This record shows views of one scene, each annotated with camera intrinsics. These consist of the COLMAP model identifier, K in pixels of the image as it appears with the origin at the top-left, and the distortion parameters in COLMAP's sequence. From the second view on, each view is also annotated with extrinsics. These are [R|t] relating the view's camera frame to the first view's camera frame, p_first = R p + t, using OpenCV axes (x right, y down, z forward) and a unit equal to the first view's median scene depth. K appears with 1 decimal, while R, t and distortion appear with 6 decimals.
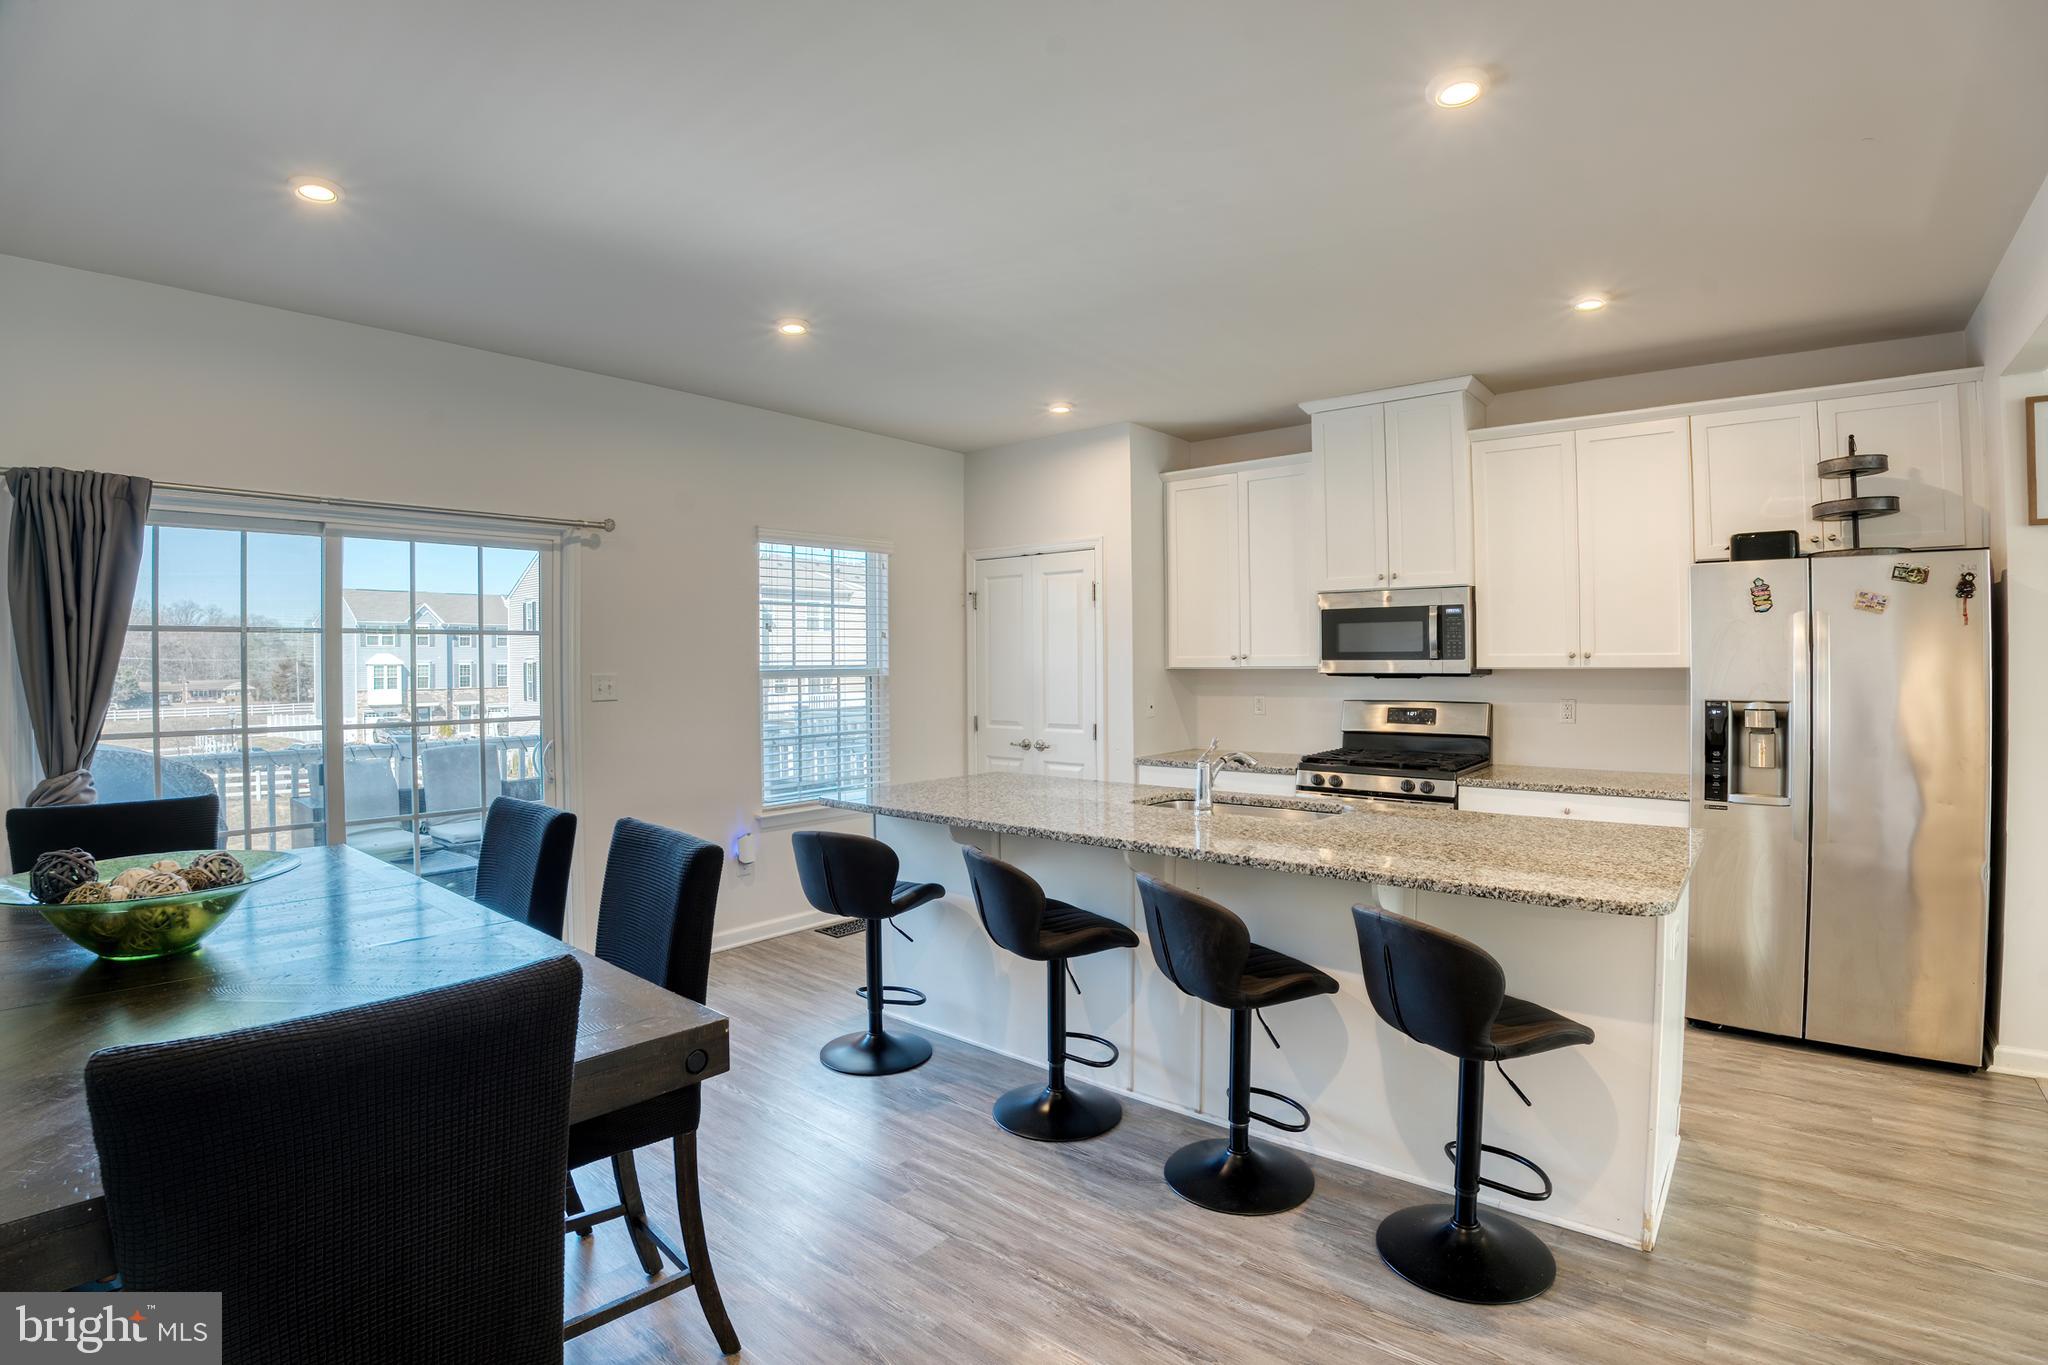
lens RADIAL K [[981.8, 0, 1016.4], [0, 981.8, 658.3], [0, 0, 1]] dist [-0.096270, 0.013531]
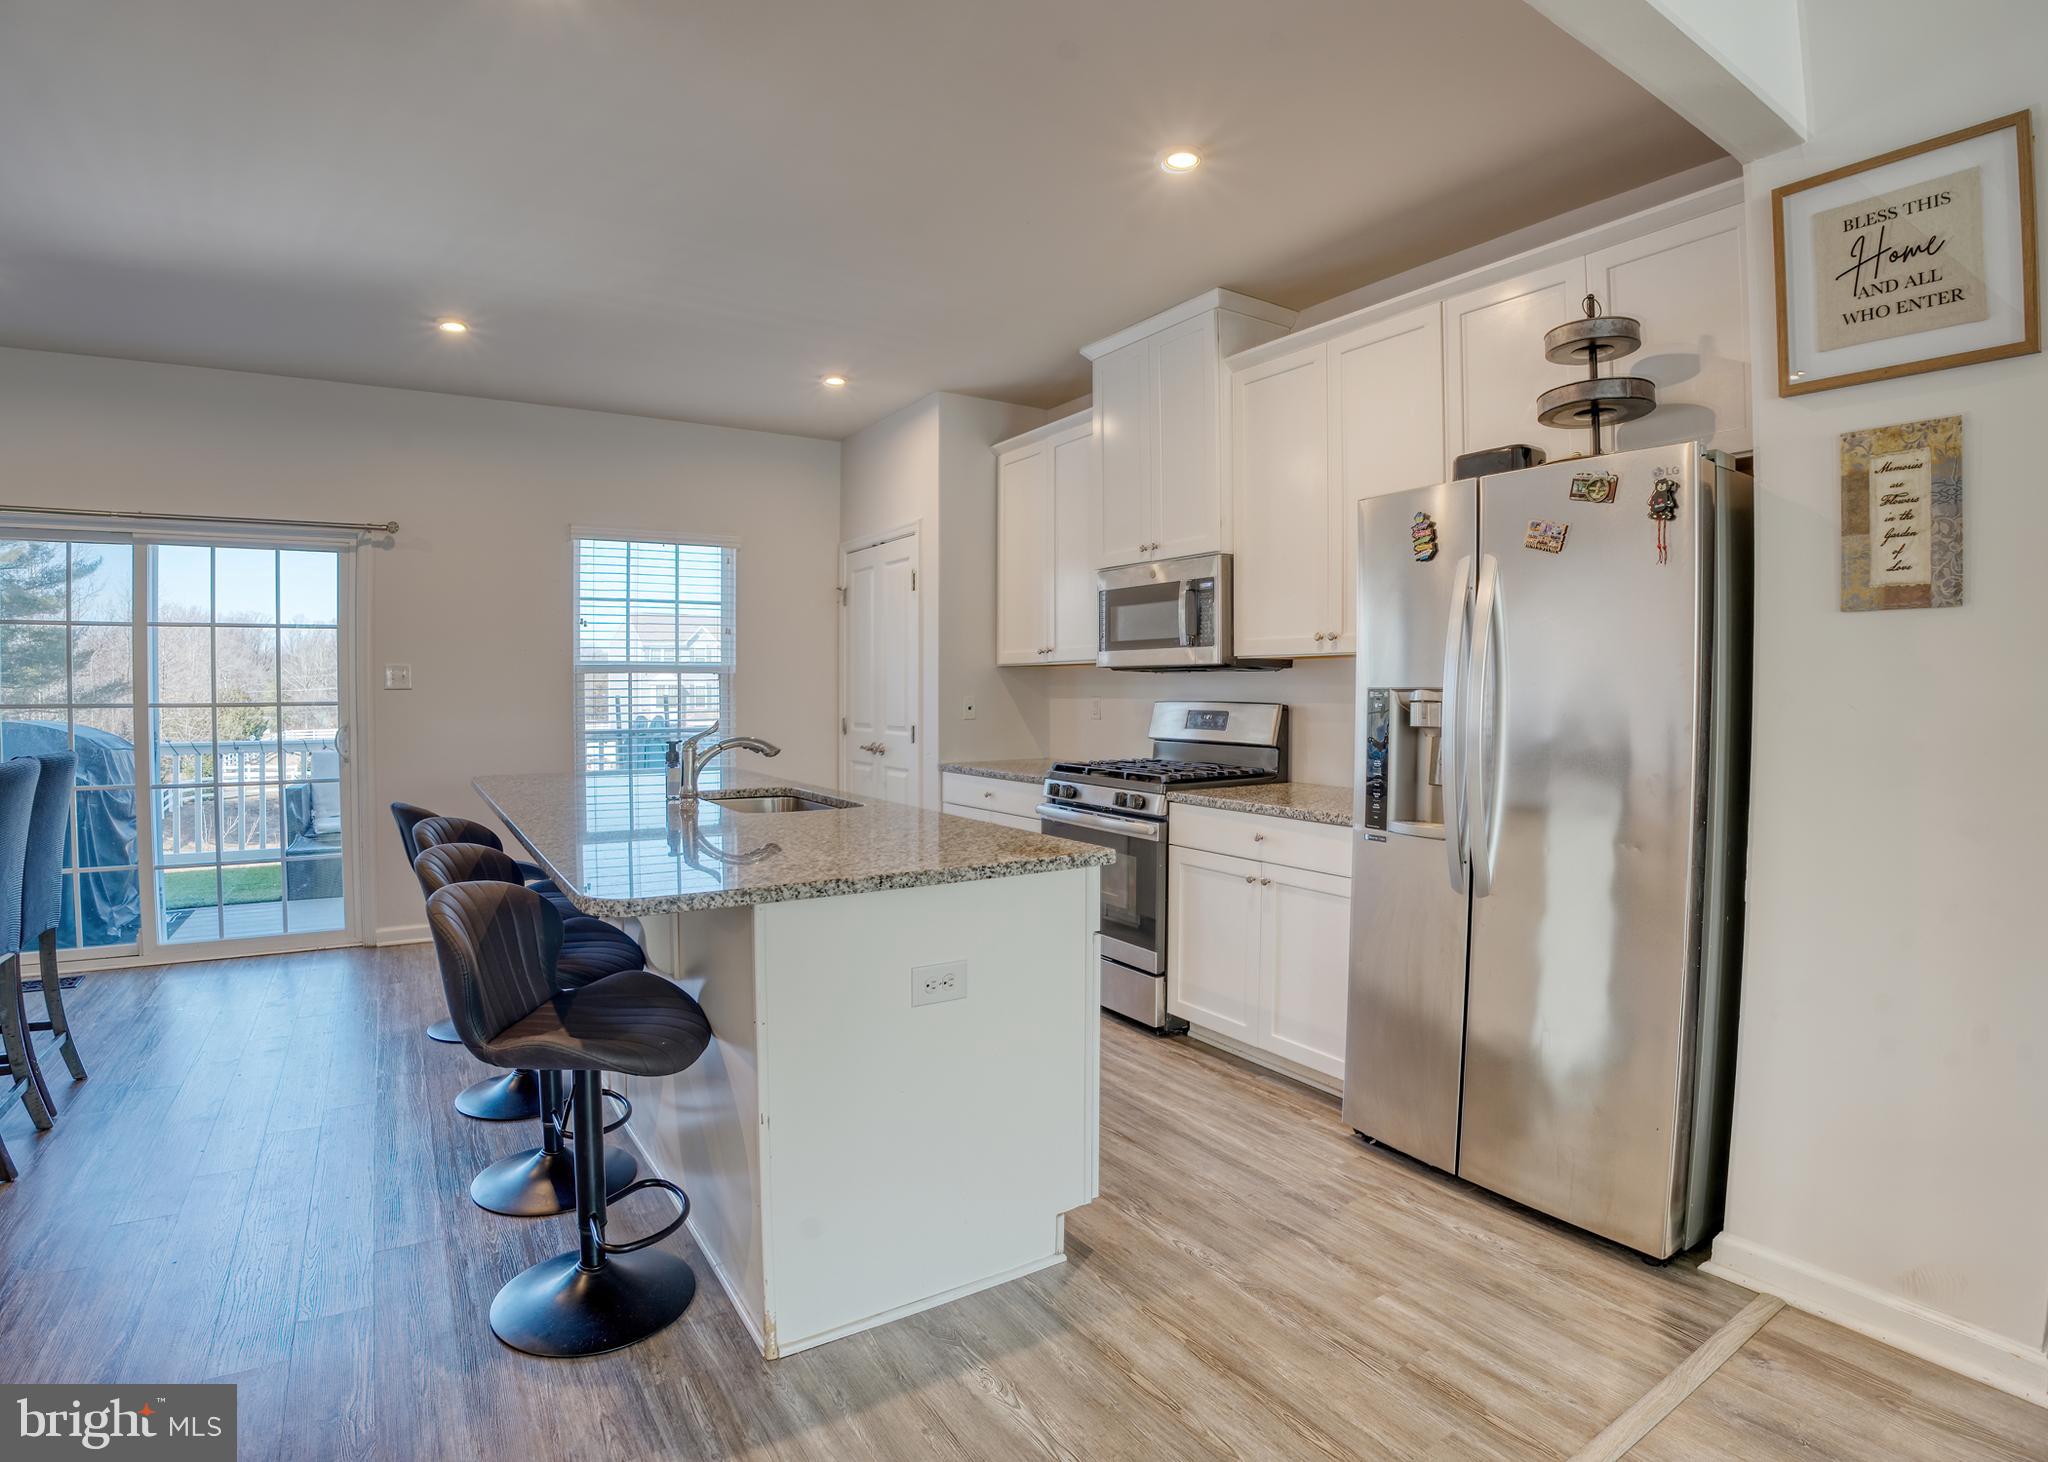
lens RADIAL K [[1045.7, 0, 1008.0], [0, 1045.7, 717.4], [0, 0, 1]] dist [-0.073792, 0.003440]
pose [[0.953351, 0.014699, -0.301506, 0.569222], [-0.005424, 0.999487, 0.031574, 0.034360], [0.301815, -0.028466, 0.952941, 0.121485]]
